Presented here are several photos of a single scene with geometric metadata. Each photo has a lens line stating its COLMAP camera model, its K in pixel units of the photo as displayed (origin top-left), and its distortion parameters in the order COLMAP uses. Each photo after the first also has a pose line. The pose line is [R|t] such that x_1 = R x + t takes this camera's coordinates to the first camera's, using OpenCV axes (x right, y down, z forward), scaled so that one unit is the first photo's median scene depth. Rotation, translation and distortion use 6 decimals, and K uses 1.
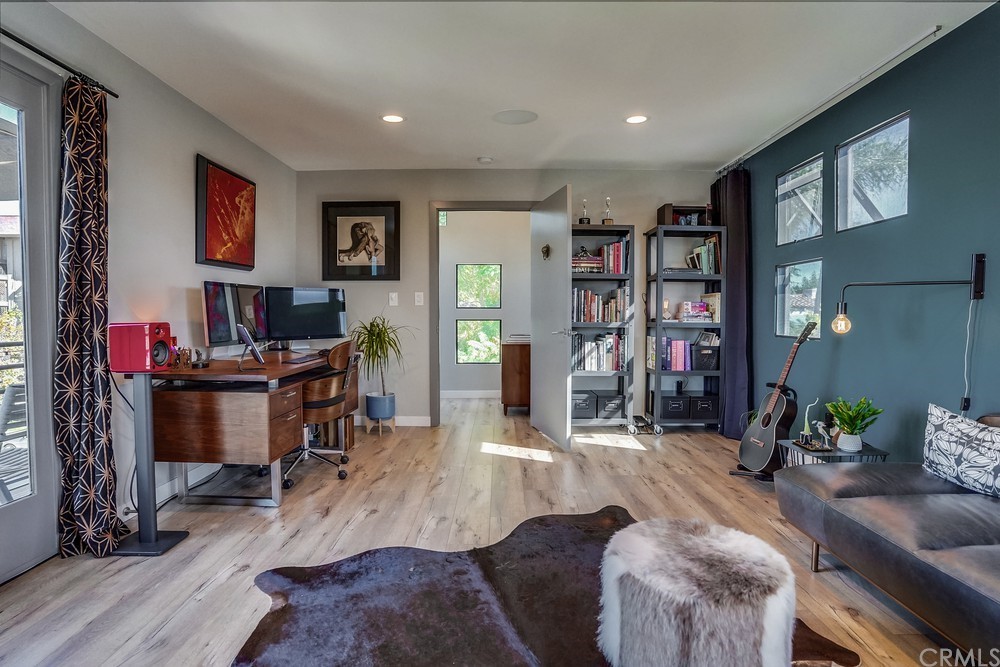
lens RADIAL K [[499.7, 0, 506.1], [0, 499.7, 327.9], [0, 0, 1]] dist [-0.061488, 0.024497]
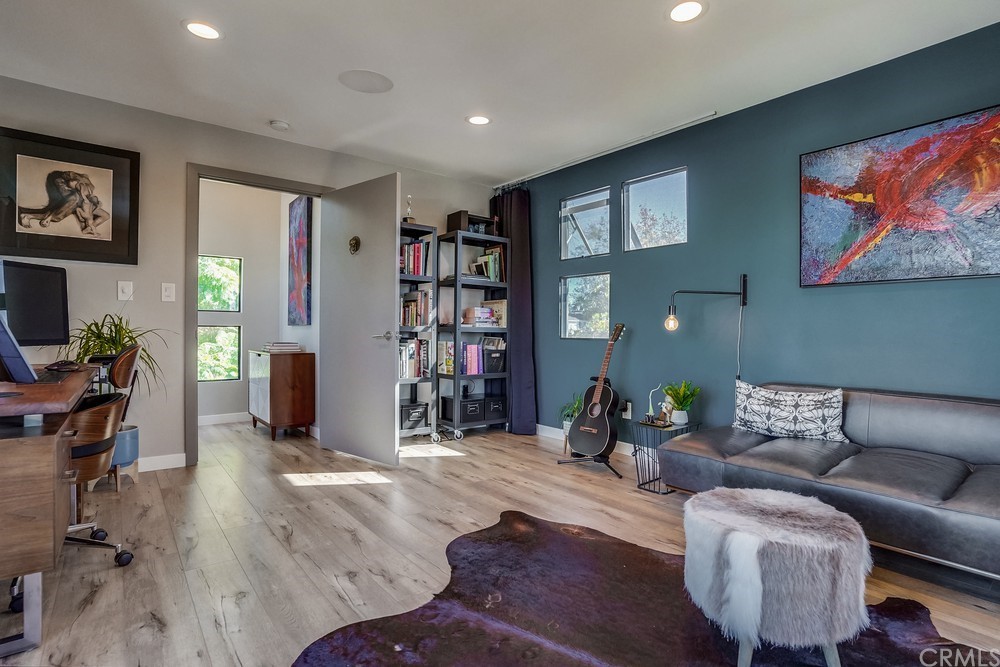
lens RADIAL K [[499.7, 0, 507.7], [0, 499.7, 324.3], [0, 0, 1]] dist [-0.061488, 0.024497]
pose [[0.783005, 0.011618, 0.621906, -0.241666], [0.011638, 0.999377, -0.033323, 0.018909], [-0.621906, 0.033330, 0.782382, 0.148962]]
